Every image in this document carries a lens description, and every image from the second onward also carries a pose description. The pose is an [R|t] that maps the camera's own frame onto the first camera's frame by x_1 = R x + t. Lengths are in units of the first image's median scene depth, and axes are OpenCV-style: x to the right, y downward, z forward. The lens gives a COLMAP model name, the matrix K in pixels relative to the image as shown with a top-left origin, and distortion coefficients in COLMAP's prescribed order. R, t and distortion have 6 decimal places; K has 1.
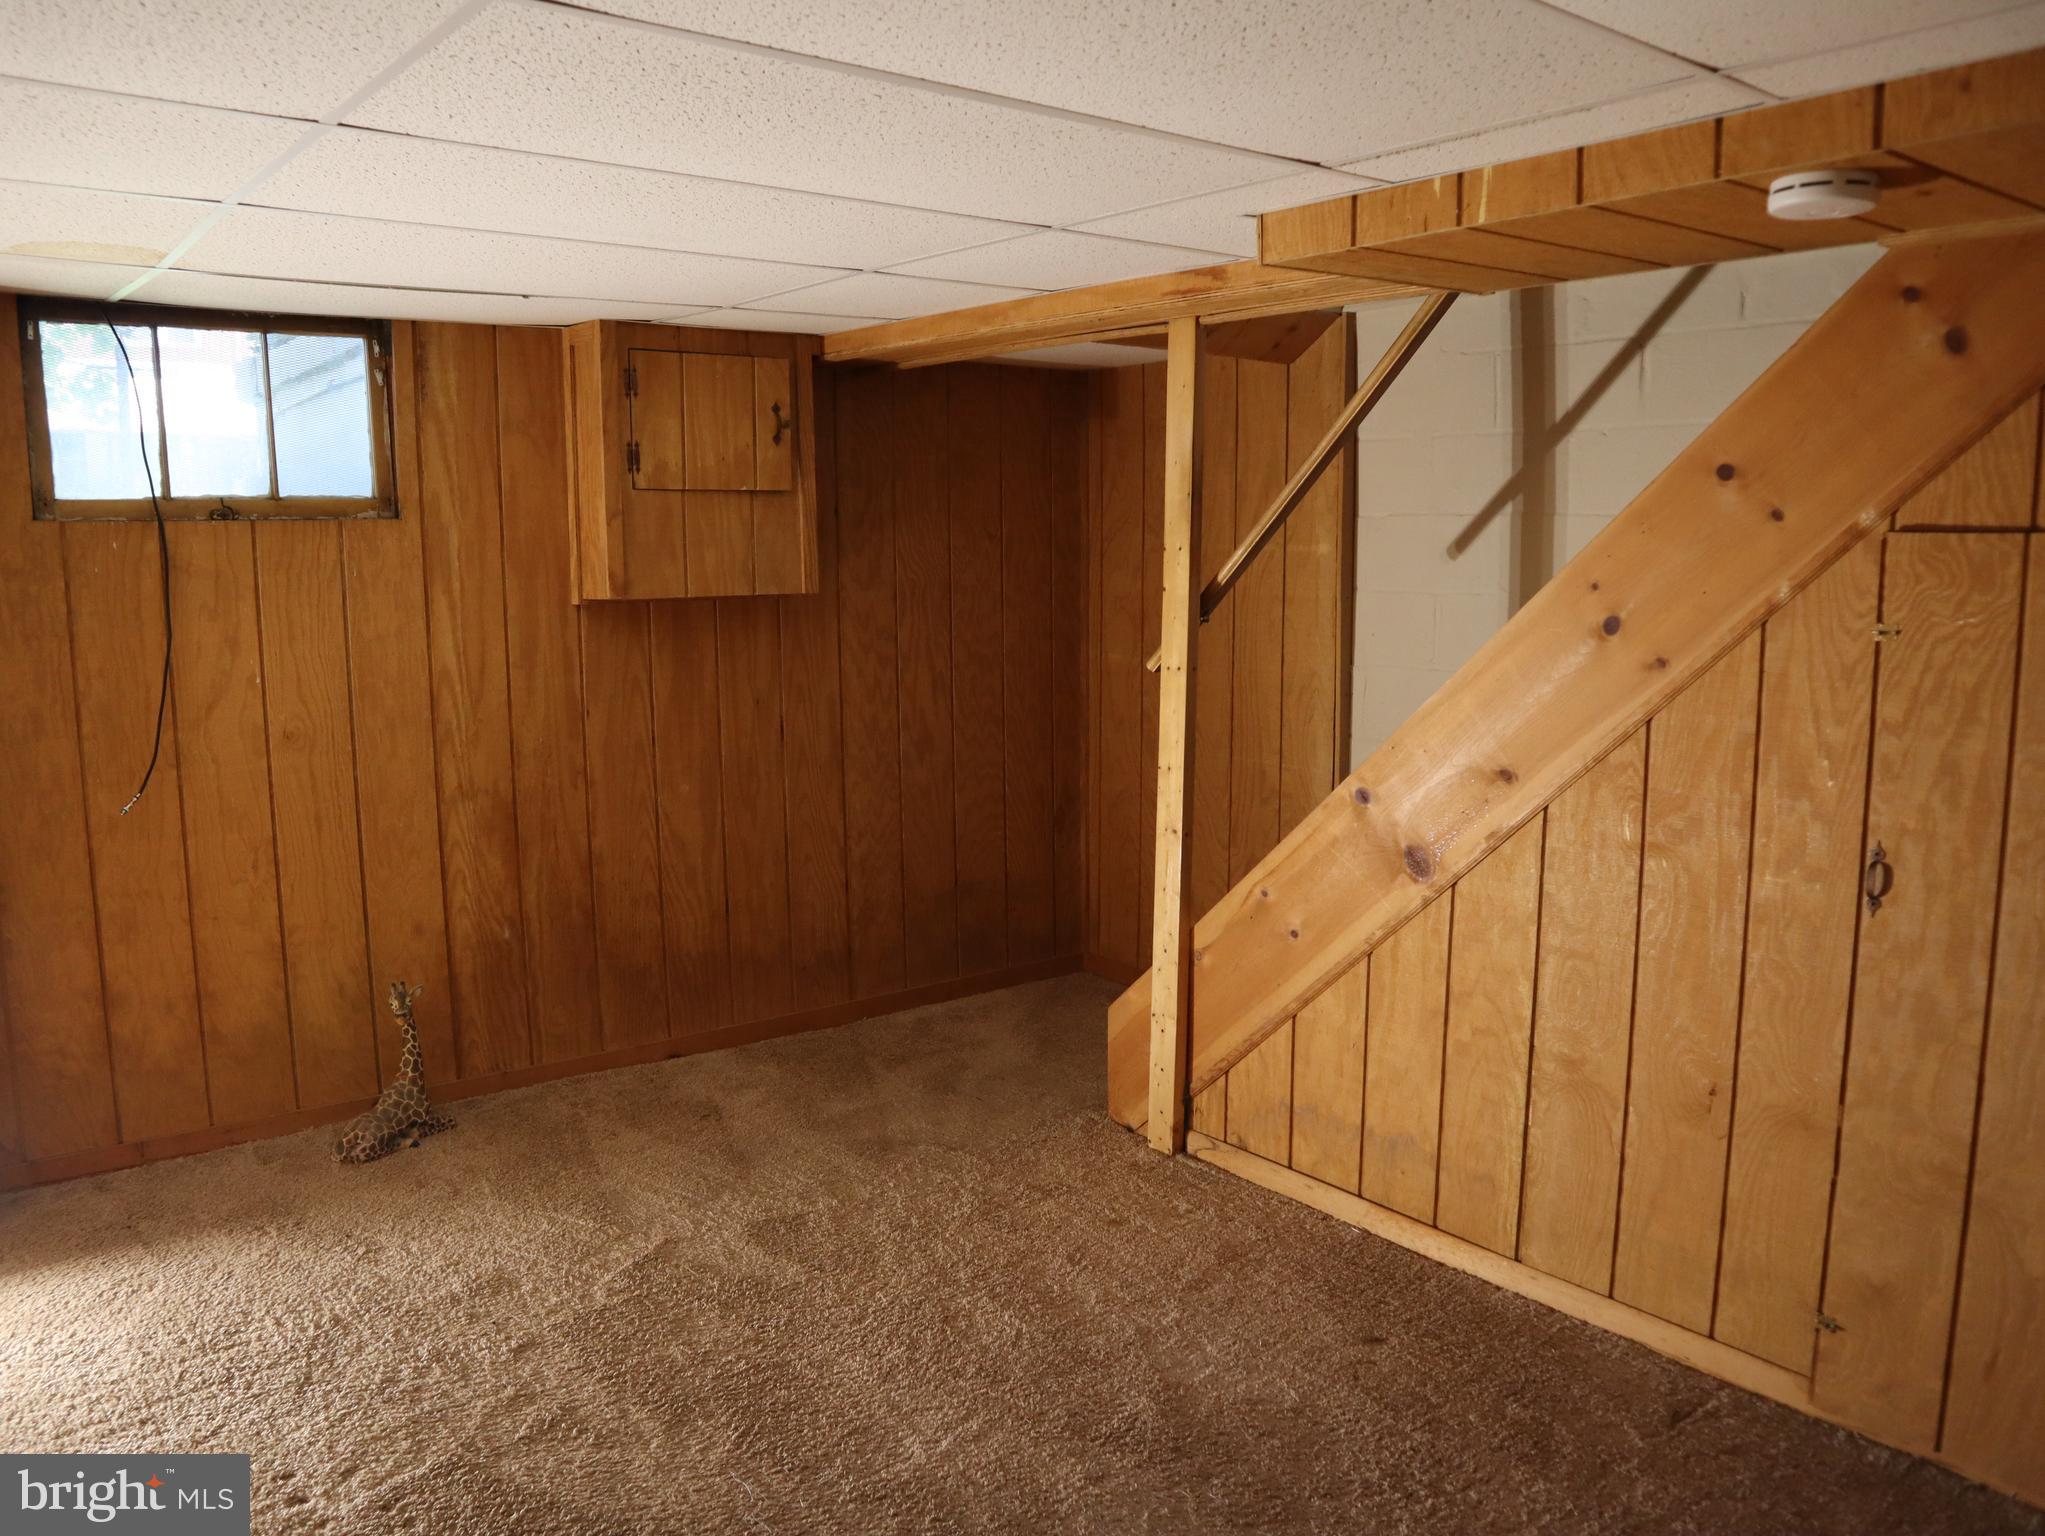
lens RADIAL K [[1597.7, 0, 1010.8], [0, 1597.7, 773.2], [0, 0, 1]] dist [-0.119094, 0.071594]
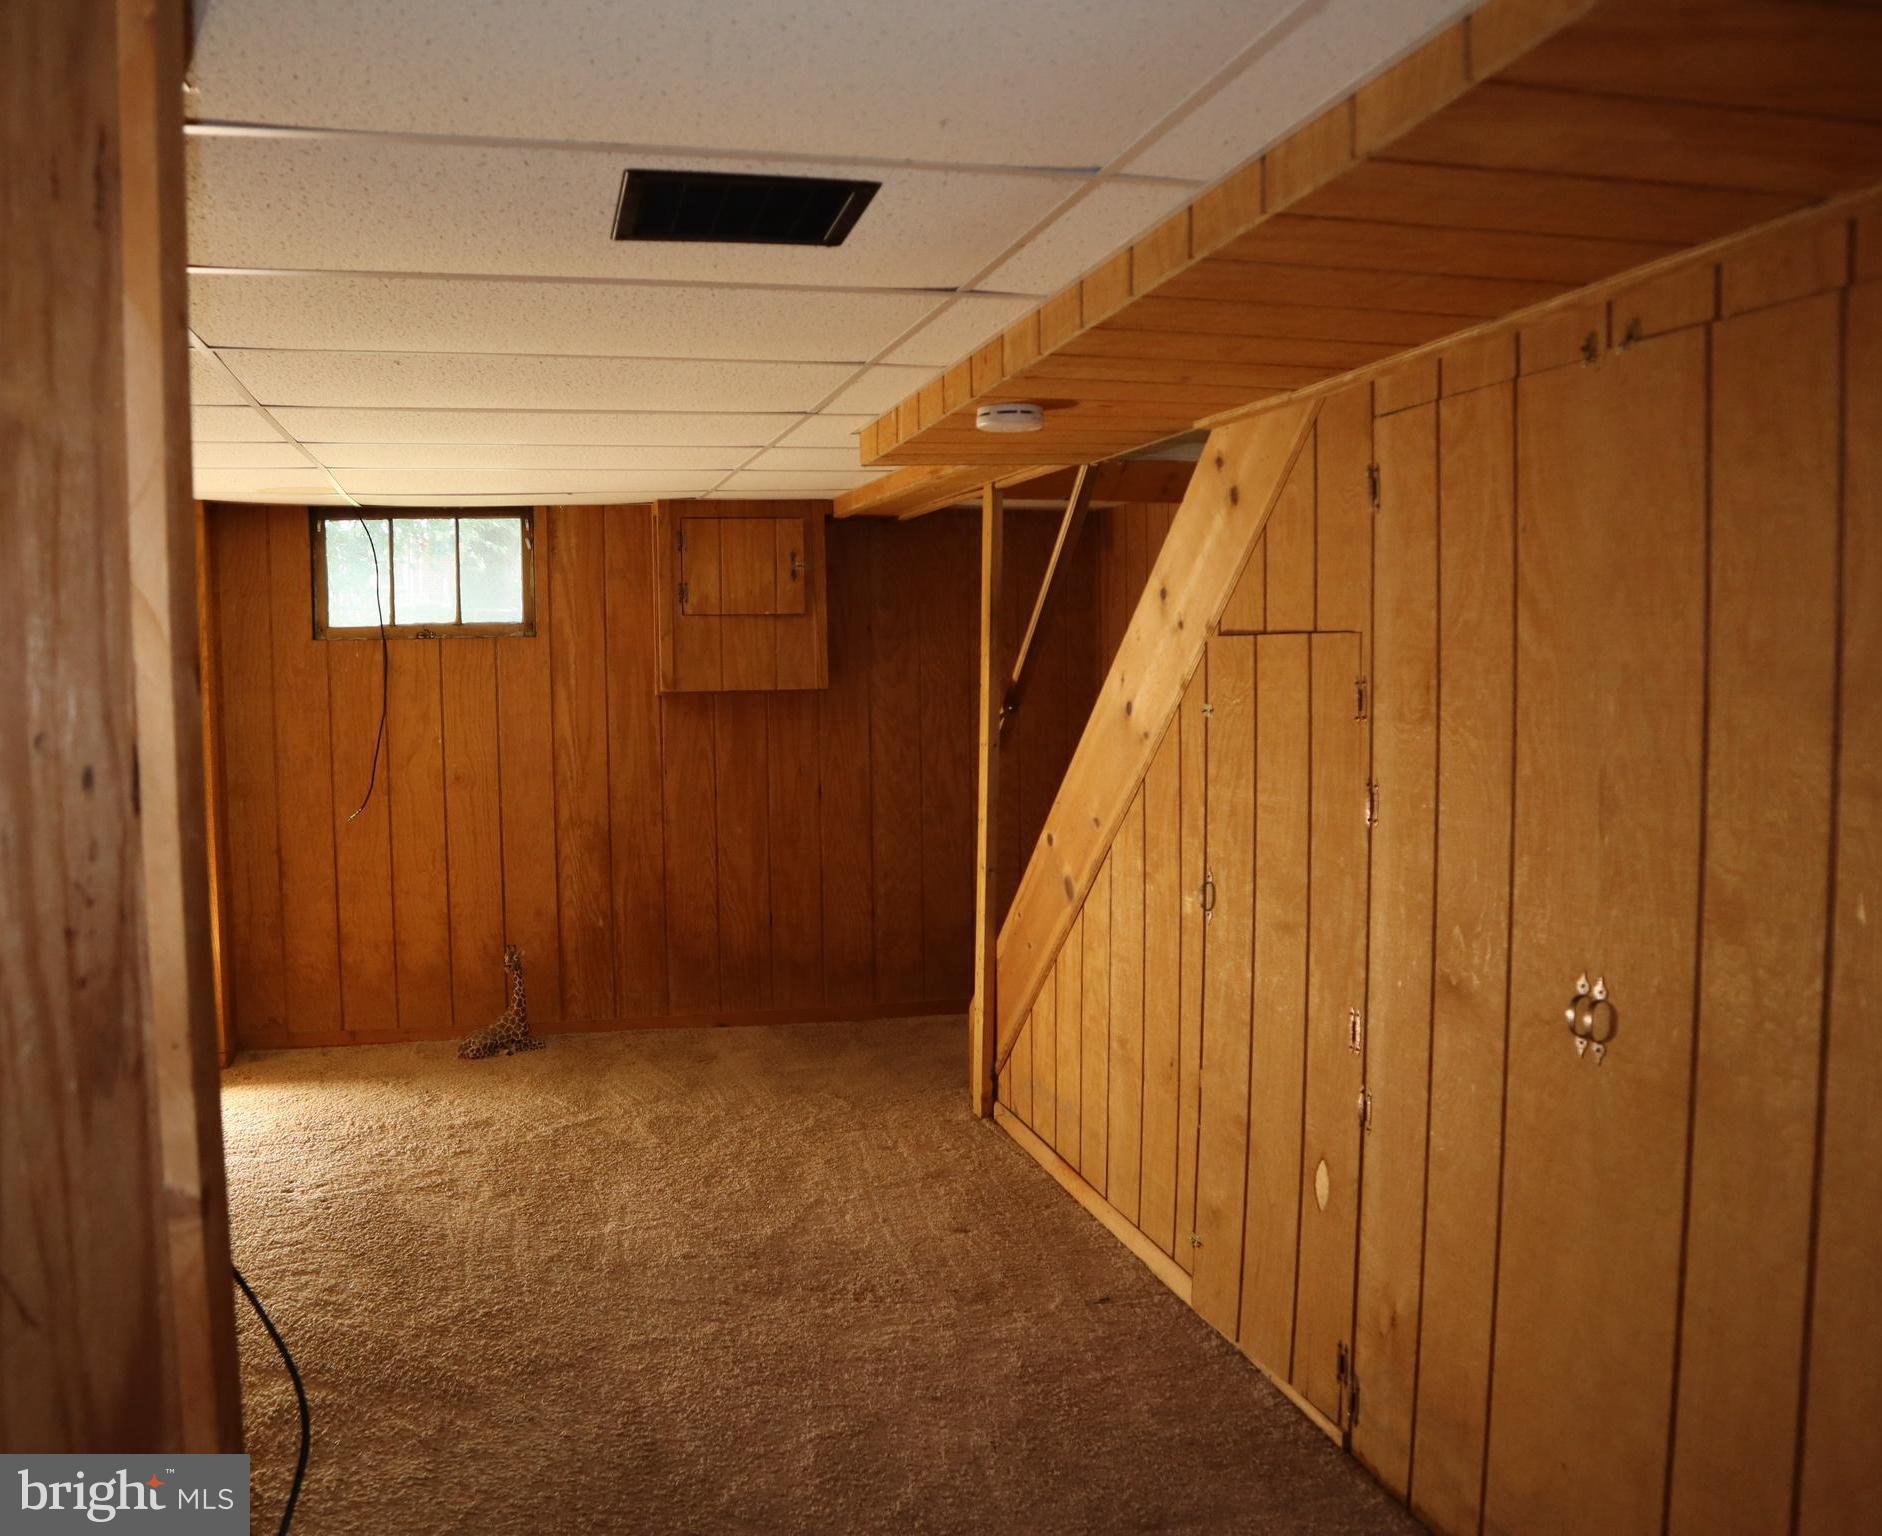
lens RADIAL K [[1680.1, 0, 939.0], [0, 1680.1, 781.5], [0, 0, 1]] dist [-0.116797, 0.016201]
pose [[0.905179, 0.026210, -0.424221, 0.635235], [-0.053099, 0.997251, -0.051686, 0.037663], [0.421700, 0.069310, 0.904082, -0.269084]]
